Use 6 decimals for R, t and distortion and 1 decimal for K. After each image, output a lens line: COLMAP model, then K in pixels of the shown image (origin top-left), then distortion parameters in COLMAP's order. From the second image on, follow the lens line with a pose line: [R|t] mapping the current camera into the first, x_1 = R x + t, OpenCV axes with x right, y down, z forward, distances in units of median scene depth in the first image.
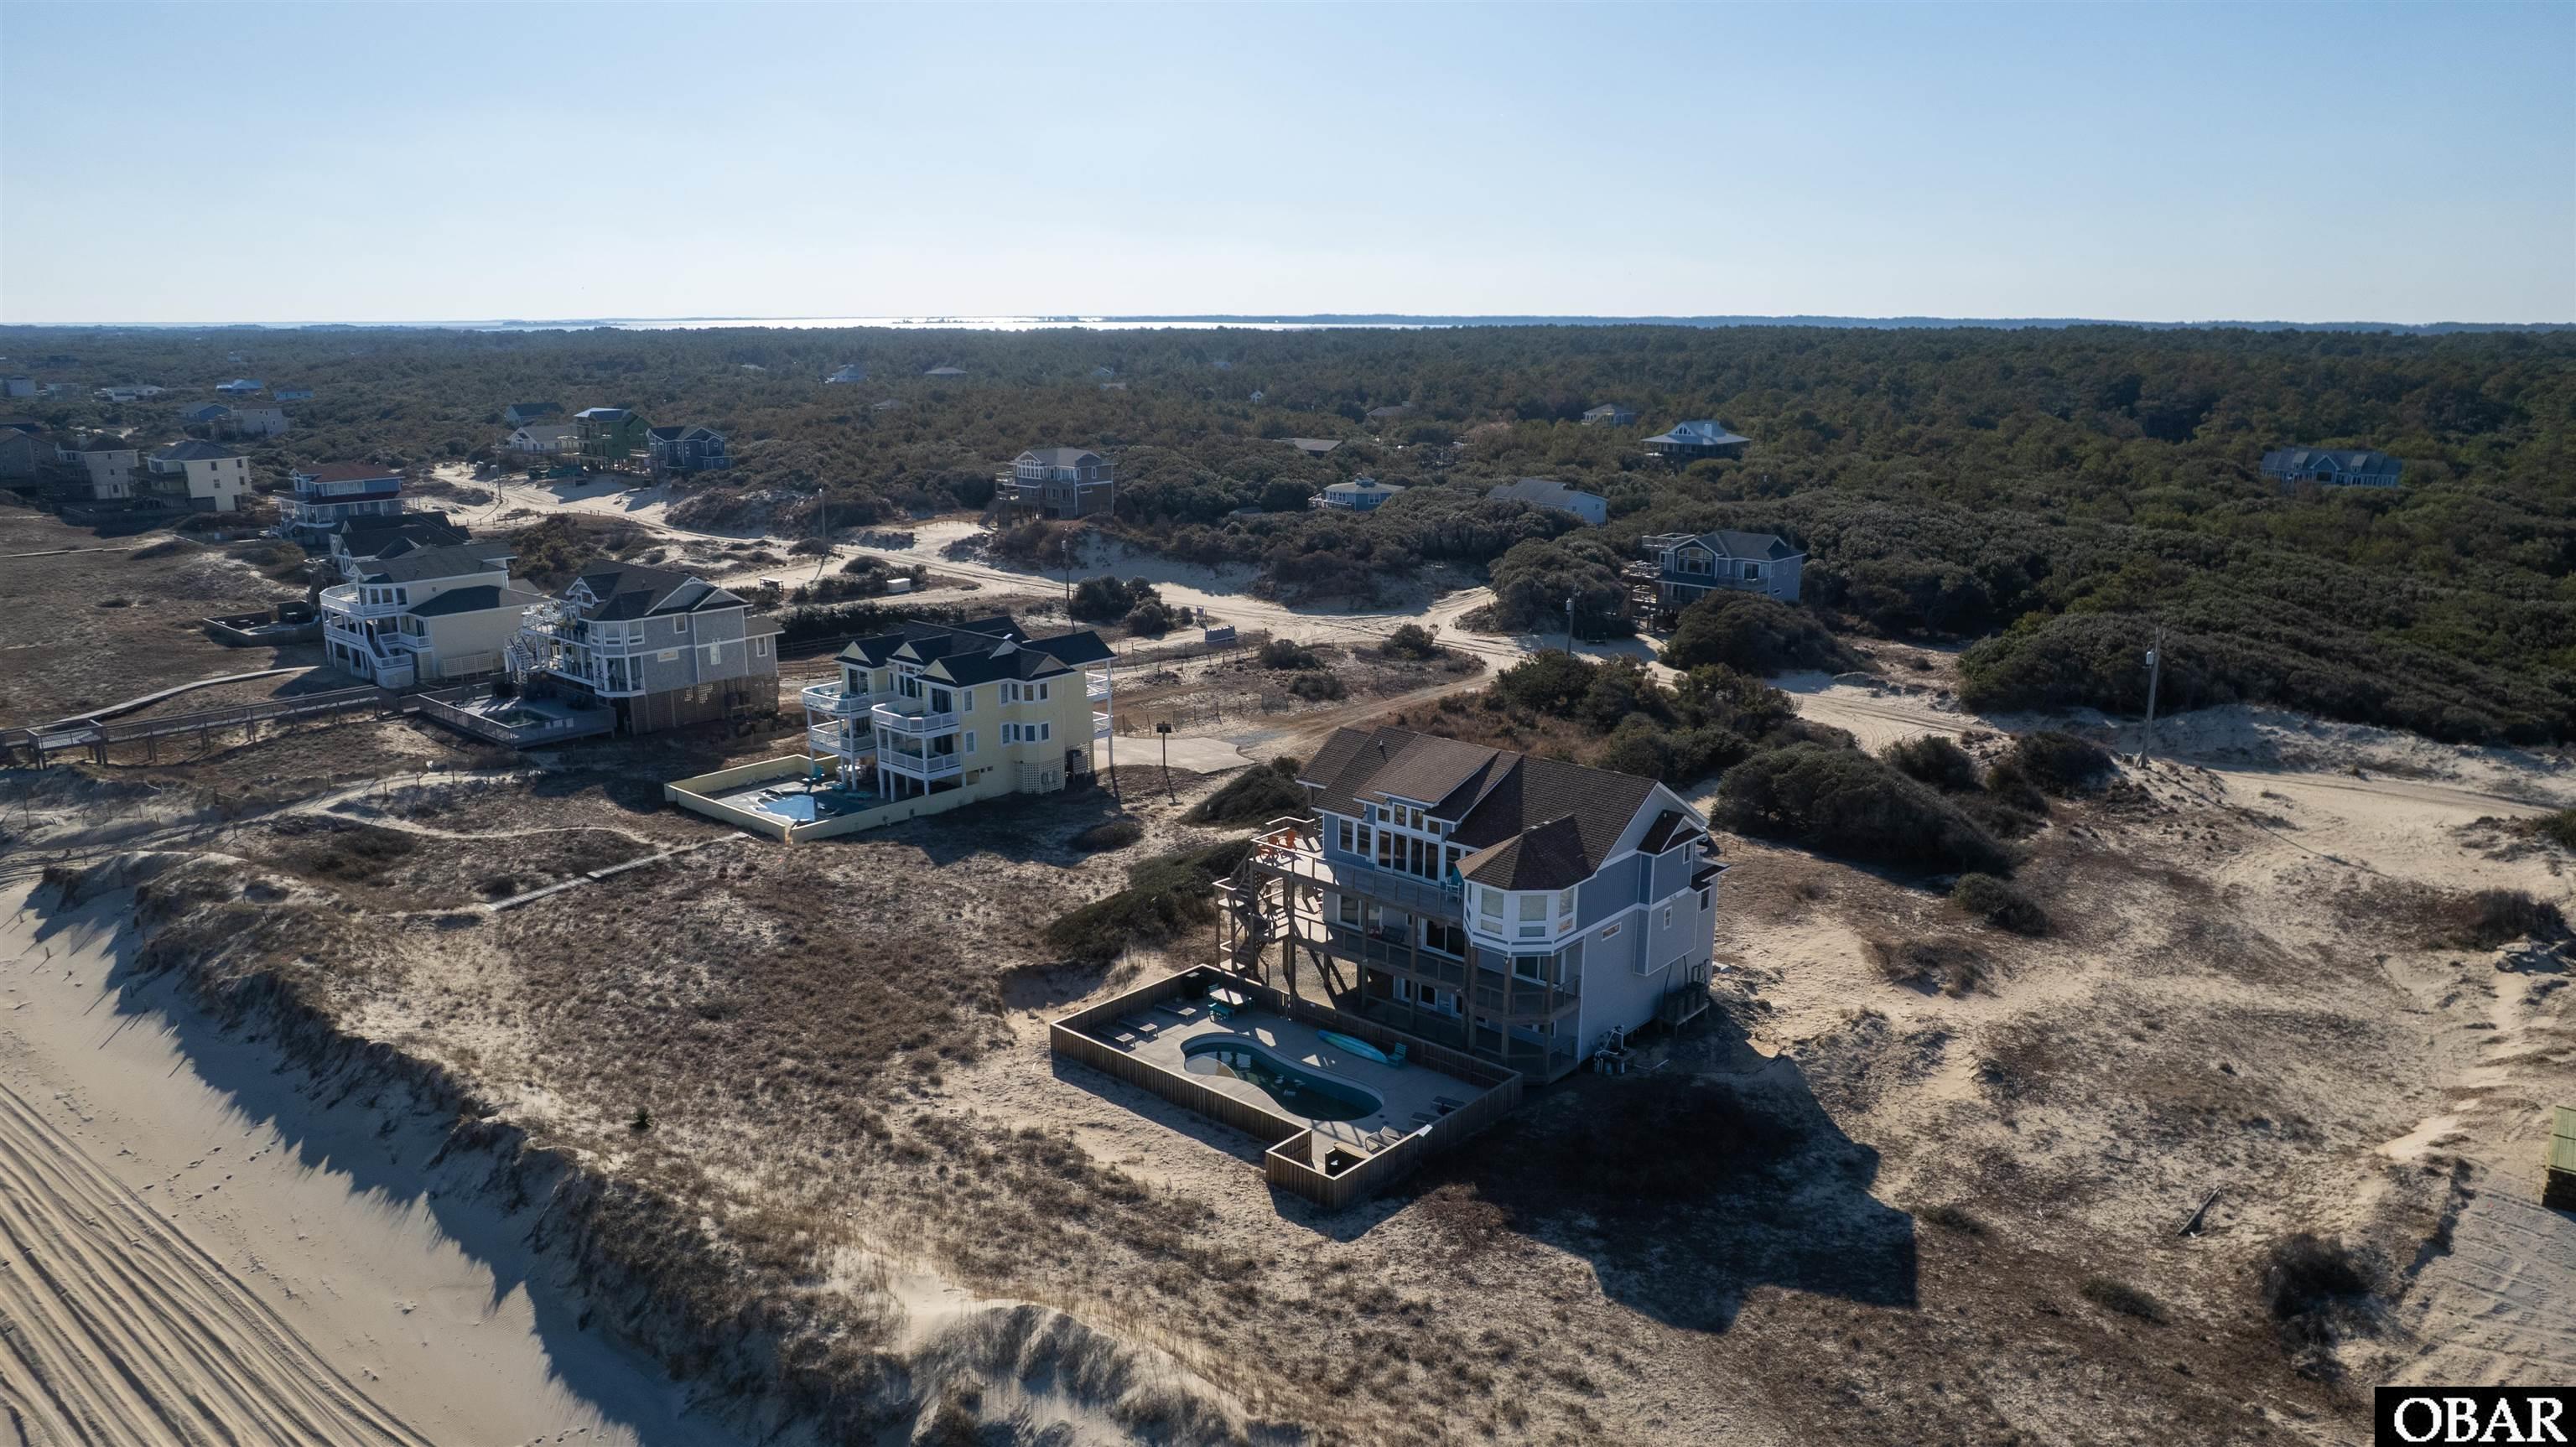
lens RADIAL K [[1715.4, 0, 1288.0], [0, 1715.4, 723.5], [0, 0, 1]] dist [-0.050970, 0.002280]
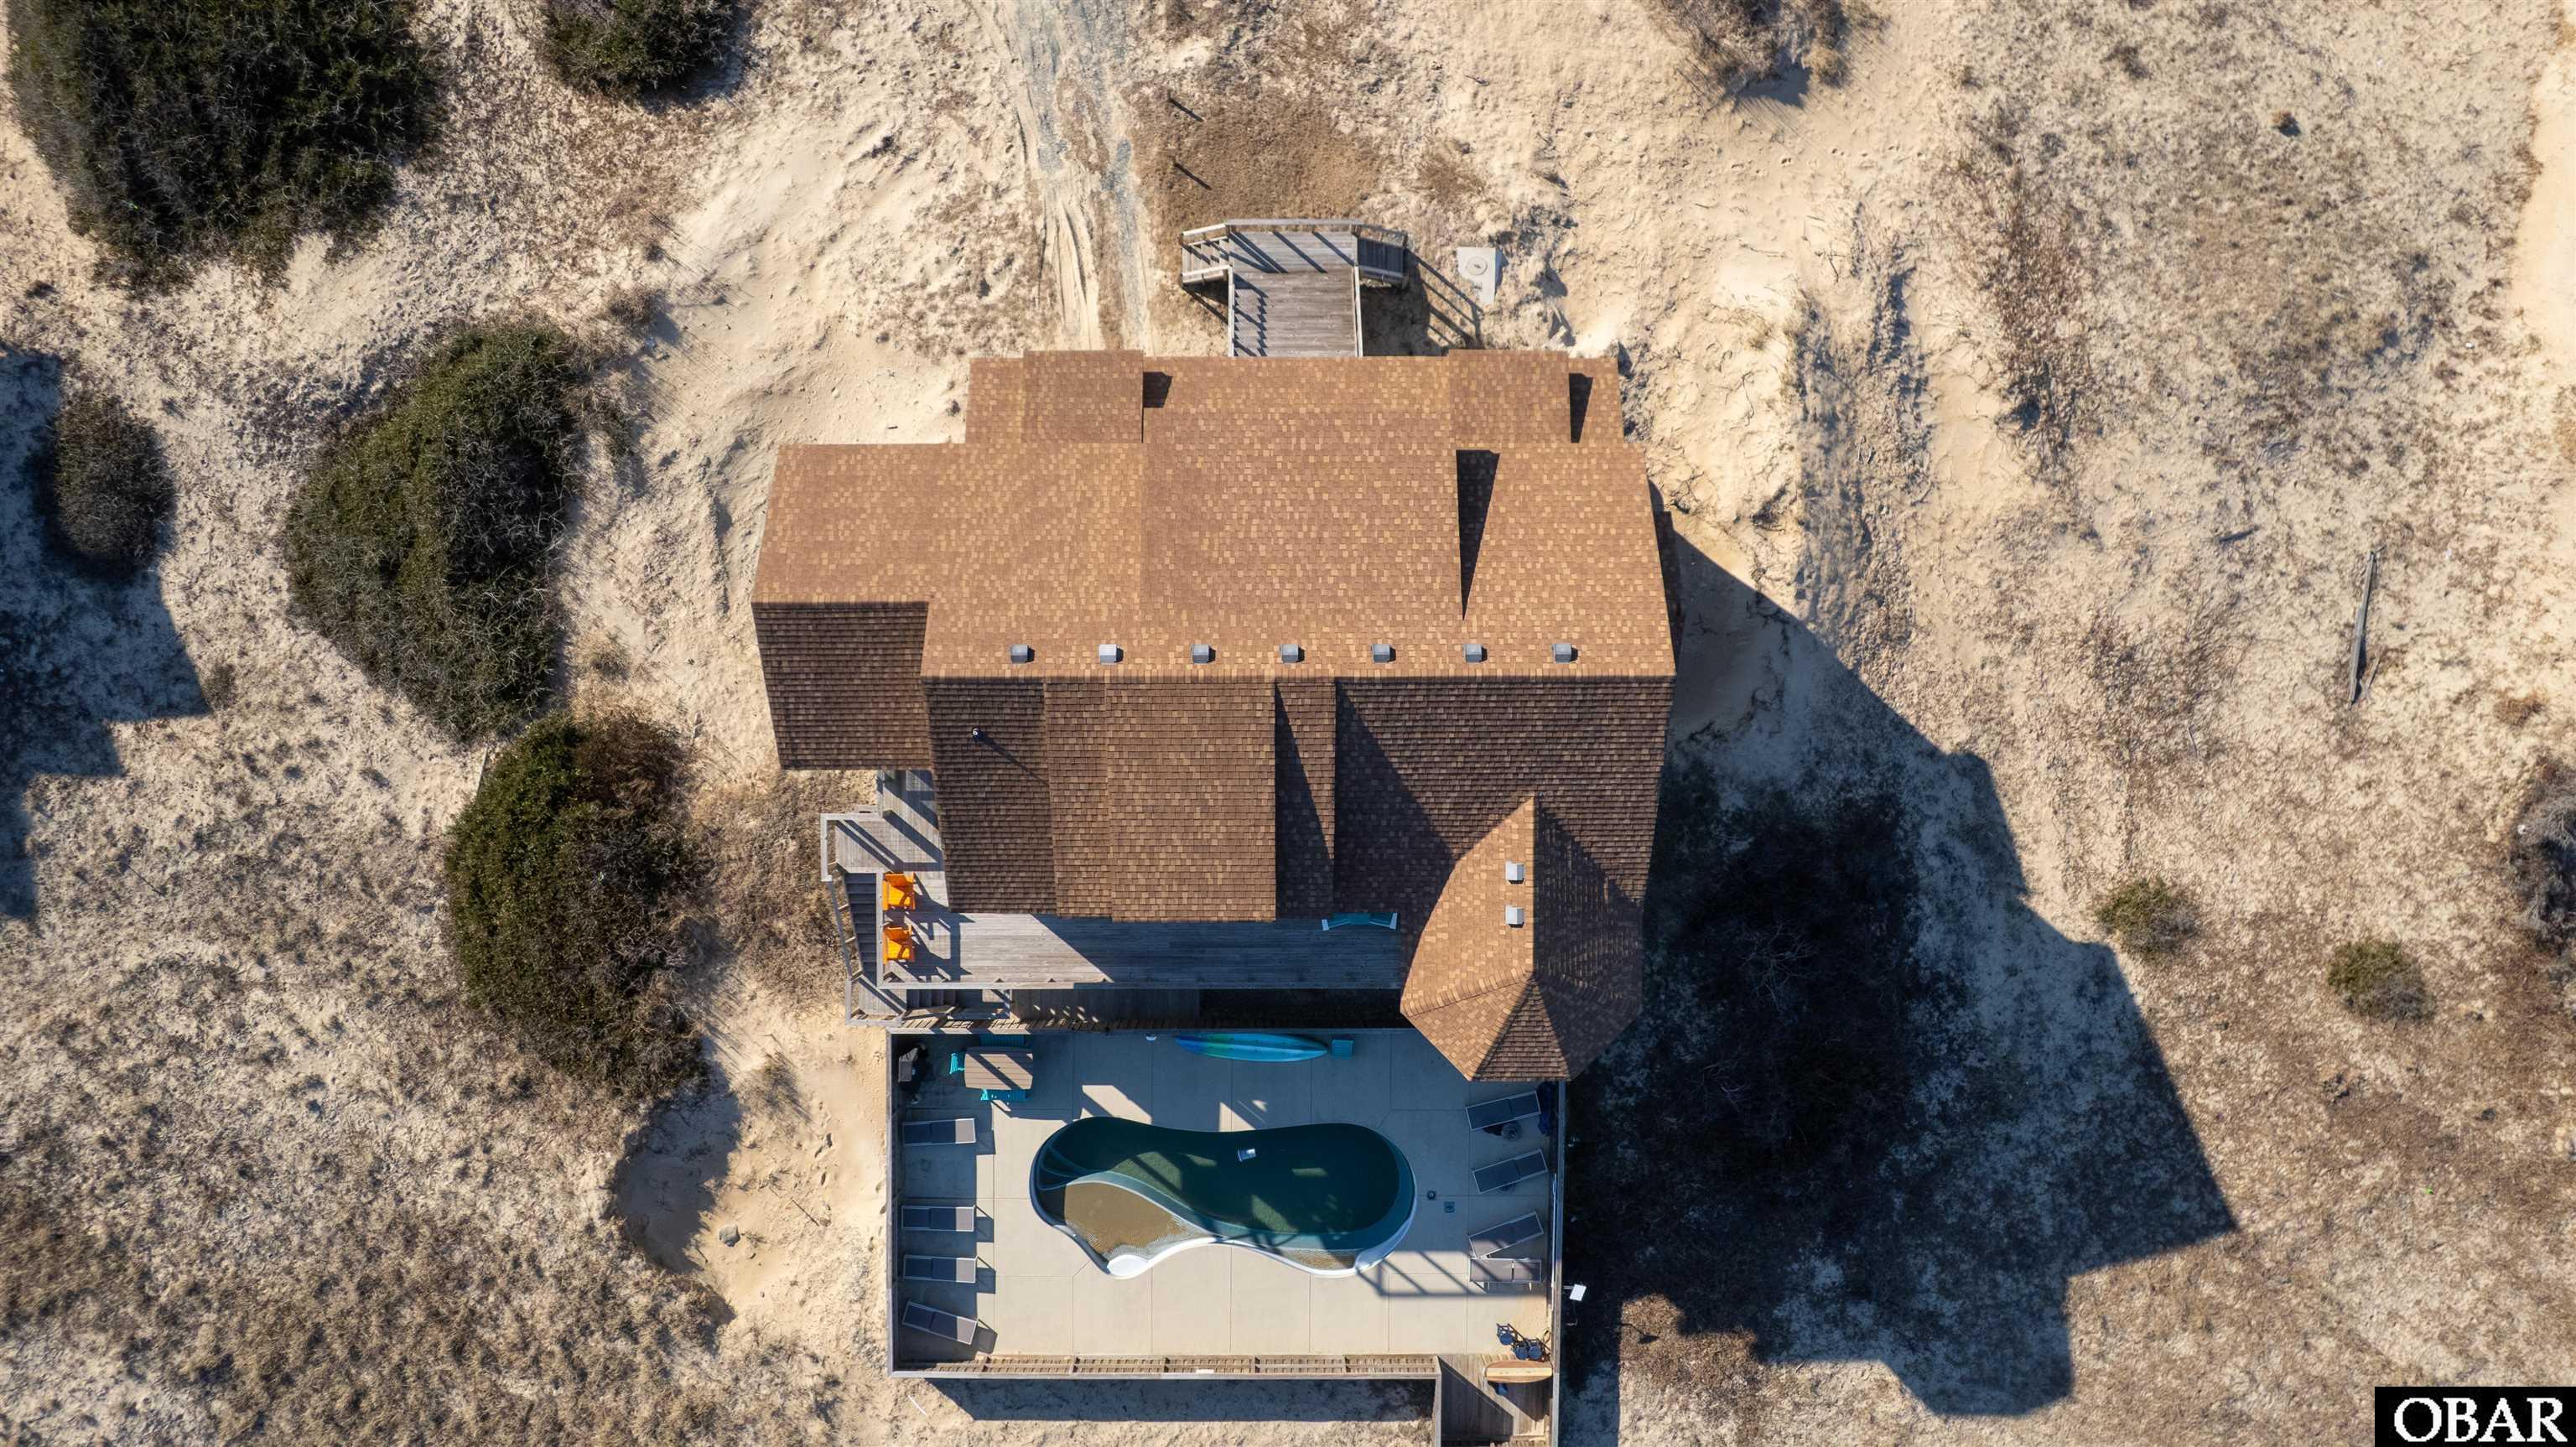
lens RADIAL K [[1656.4, 0, 1288.0], [0, 1656.4, 723.5], [0, 0, 1]] dist [-0.094000, 0.086631]
pose [[0.750903, -0.660310, -0.011626, 0.119081], [0.150683, 0.154164, 0.976488, -0.372183], [-0.642992, -0.734999, 0.215260, 0.853071]]
